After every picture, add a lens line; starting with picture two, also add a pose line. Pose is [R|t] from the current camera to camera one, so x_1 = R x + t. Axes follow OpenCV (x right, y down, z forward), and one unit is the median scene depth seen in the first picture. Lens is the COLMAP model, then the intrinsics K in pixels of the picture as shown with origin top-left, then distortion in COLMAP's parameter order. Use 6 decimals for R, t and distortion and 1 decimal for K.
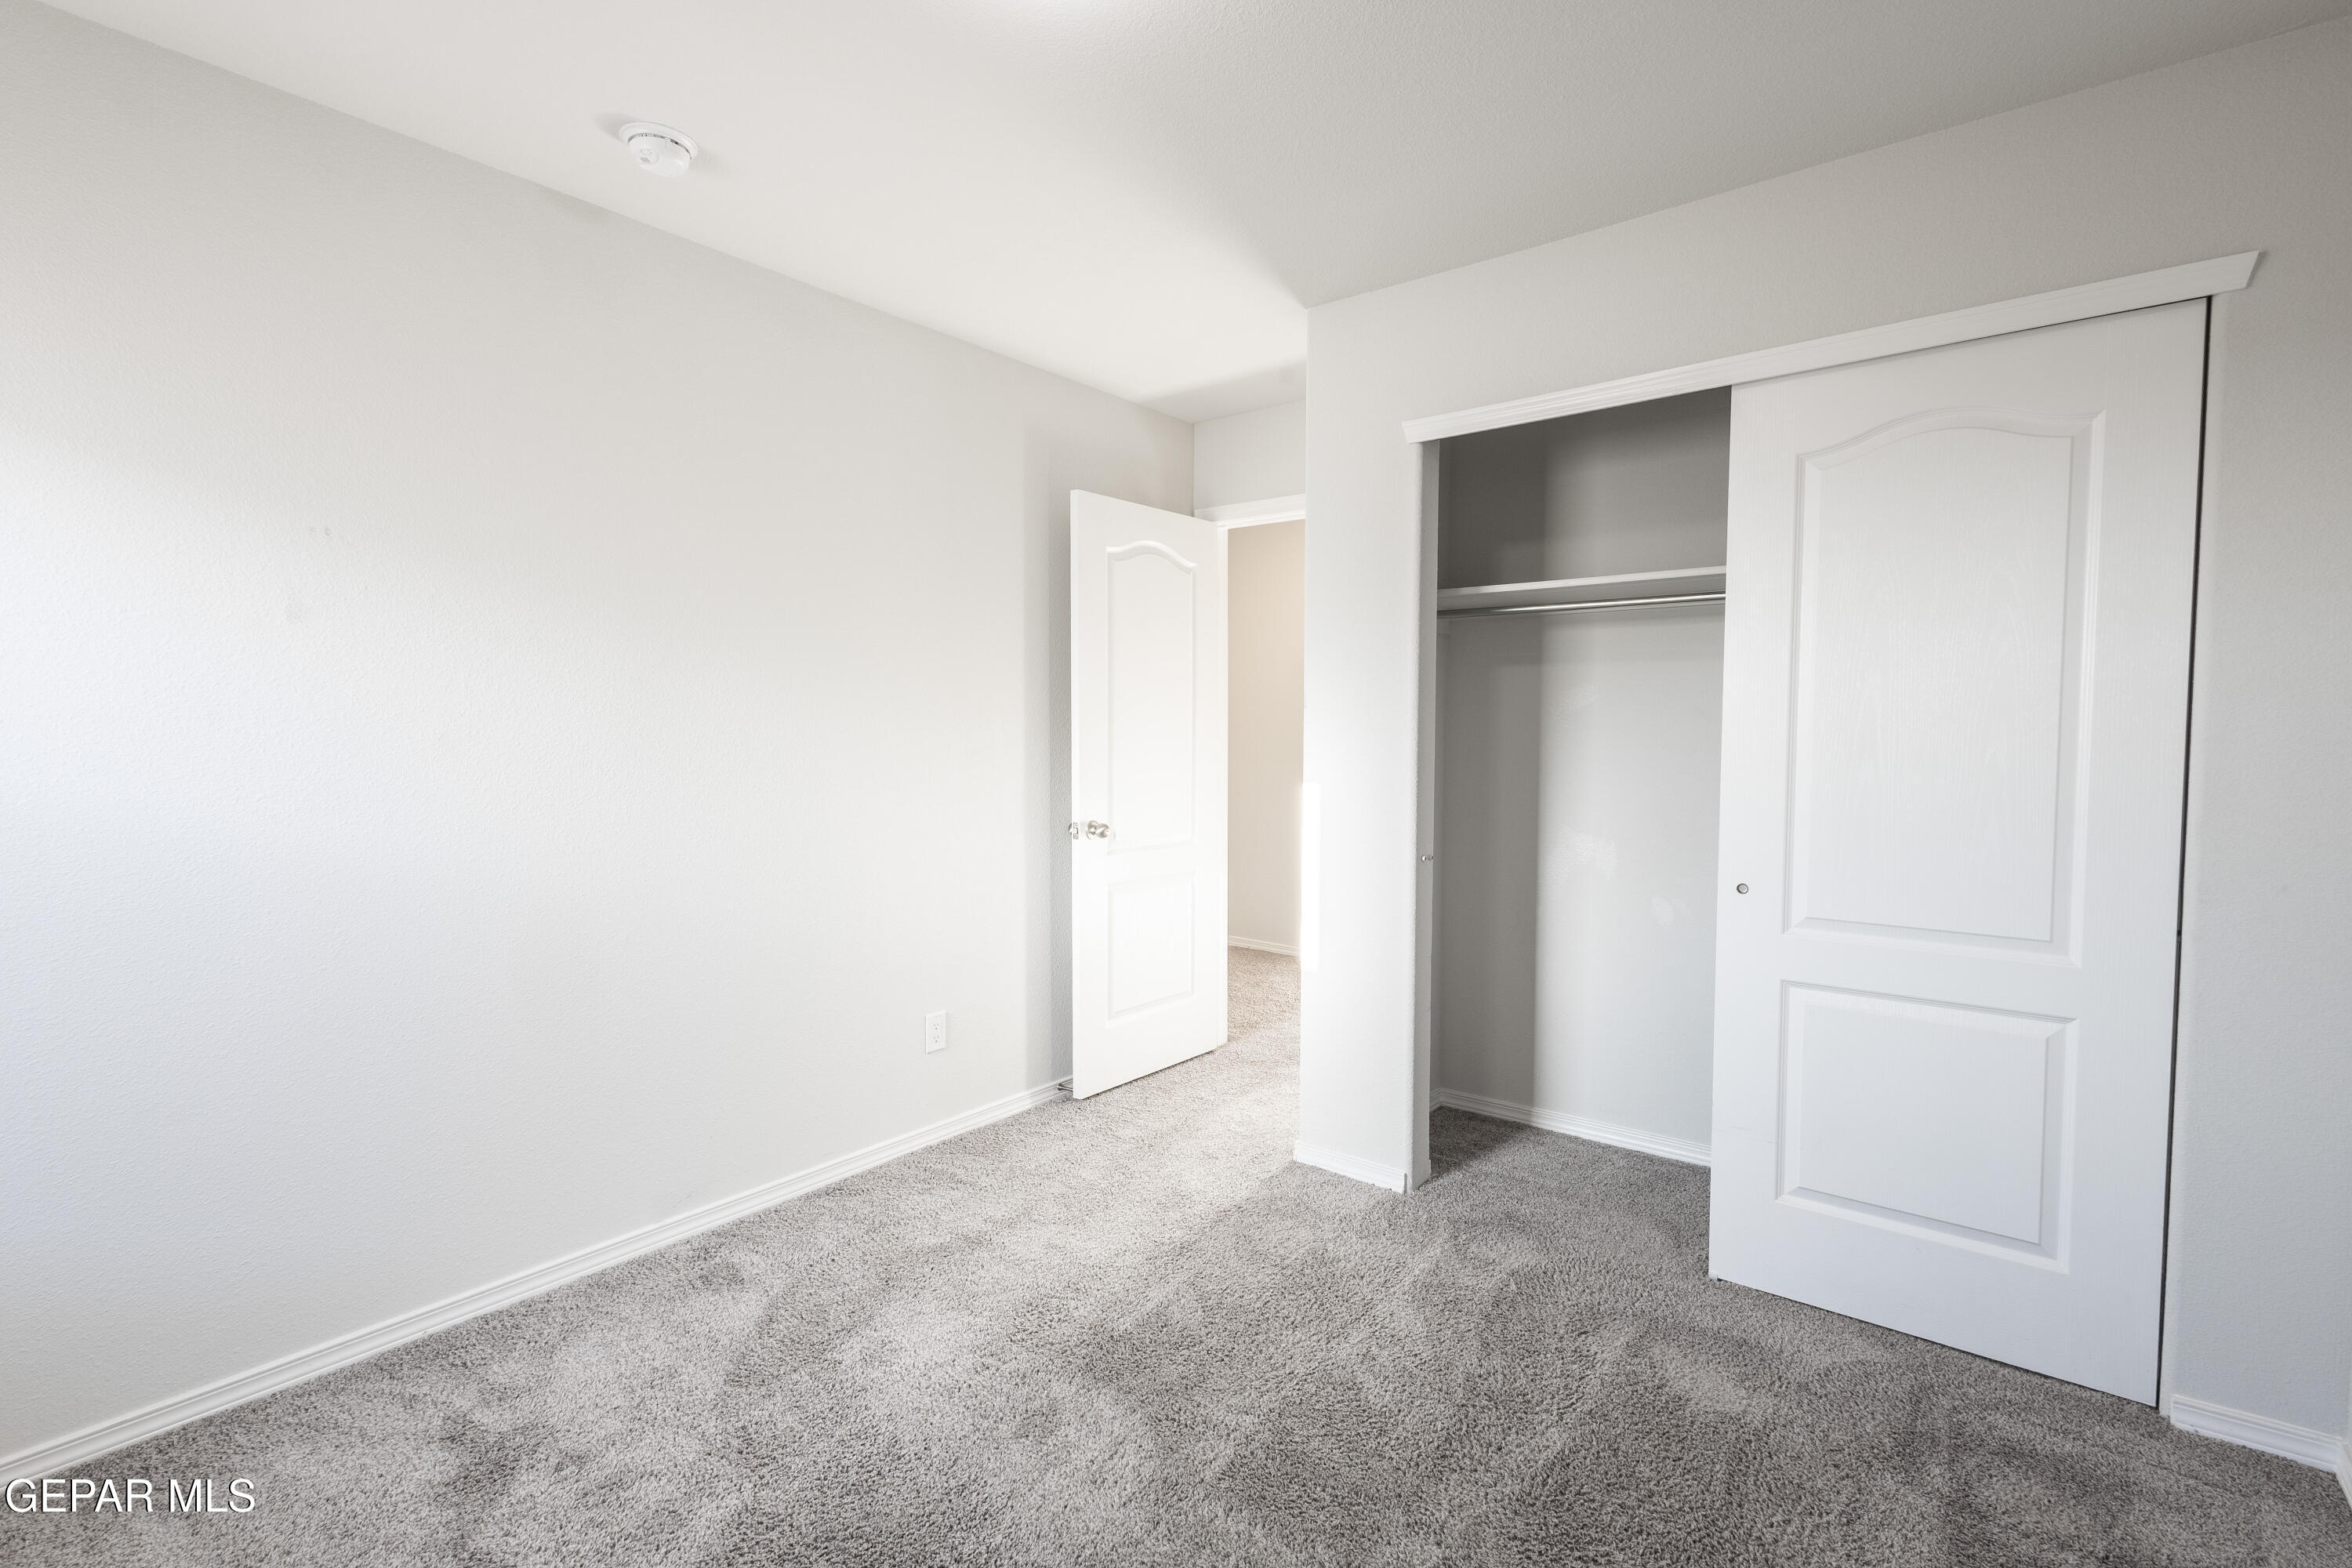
lens RADIAL K [[1084.6, 0, 1188.2], [0, 1084.6, 781.2], [0, 0, 1]] dist [0.016016, -0.000063]
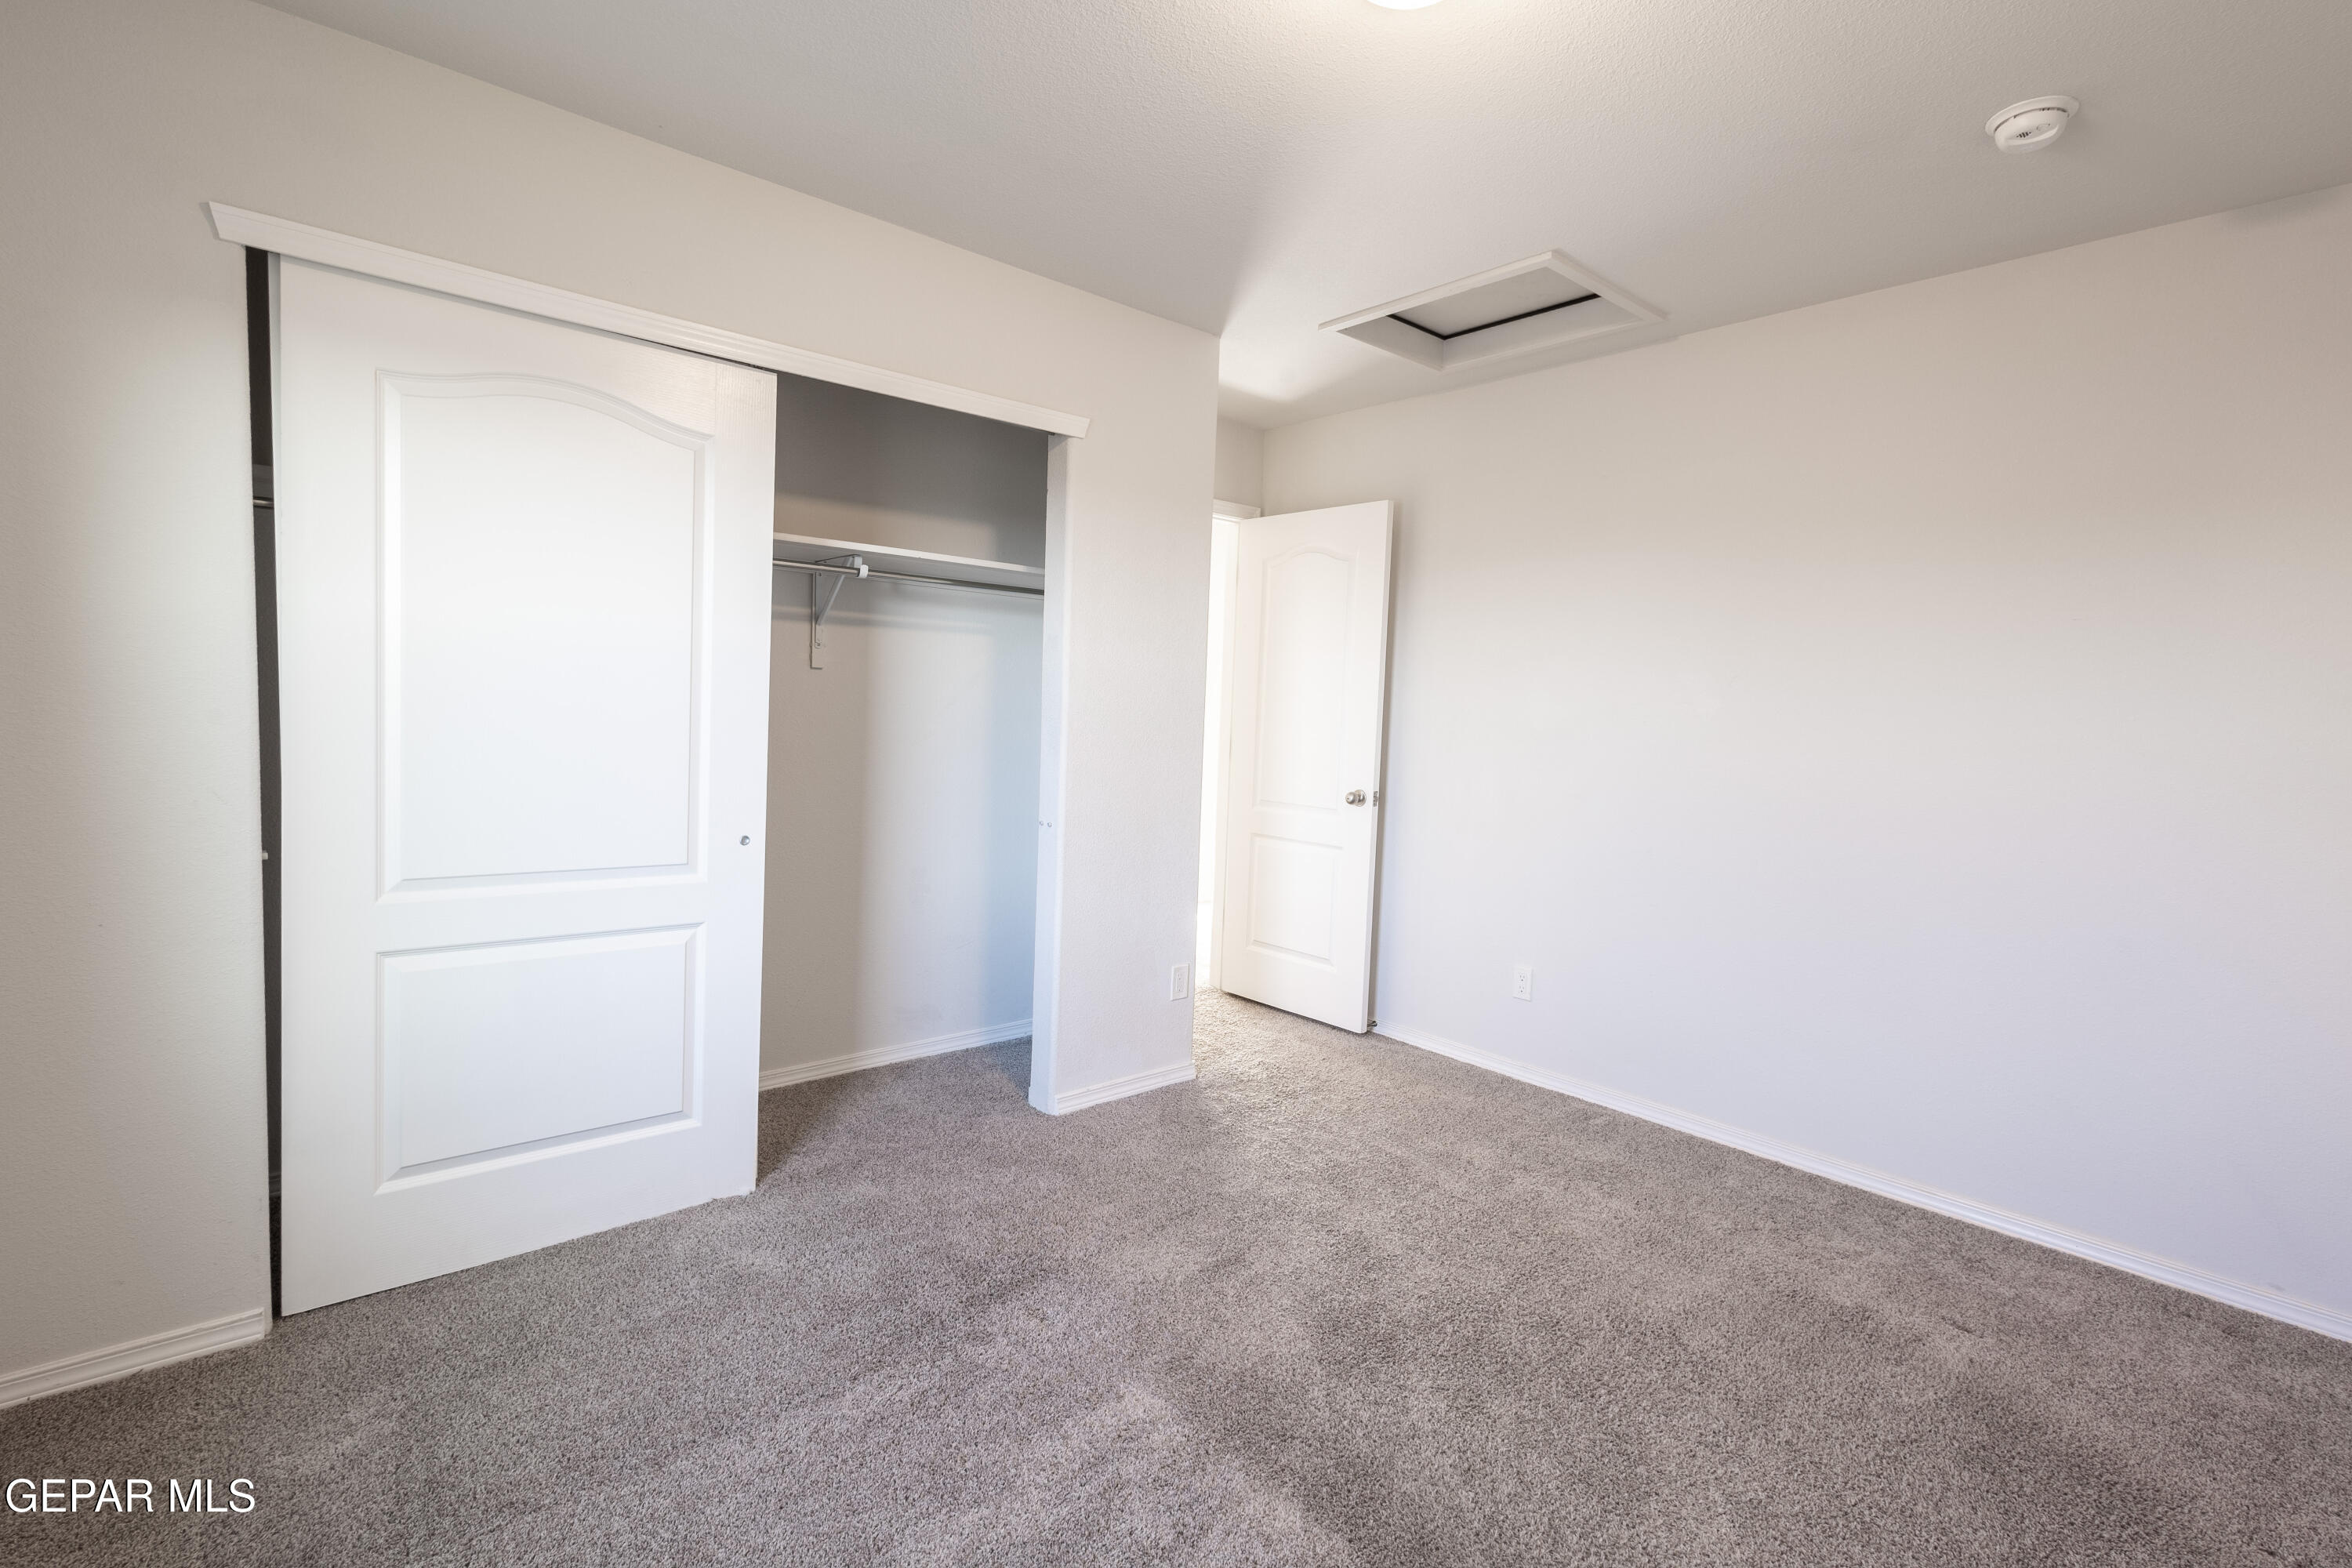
lens RADIAL K [[1084.6, 0, 1189.7], [0, 1084.6, 788.5], [0, 0, 1]] dist [0.016016, -0.000063]
pose [[0.181523, -0.061221, 0.981479, -0.293435], [0.005119, 0.998106, 0.061311, -0.008396], [-0.983373, -0.006105, 0.181493, 0.229557]]
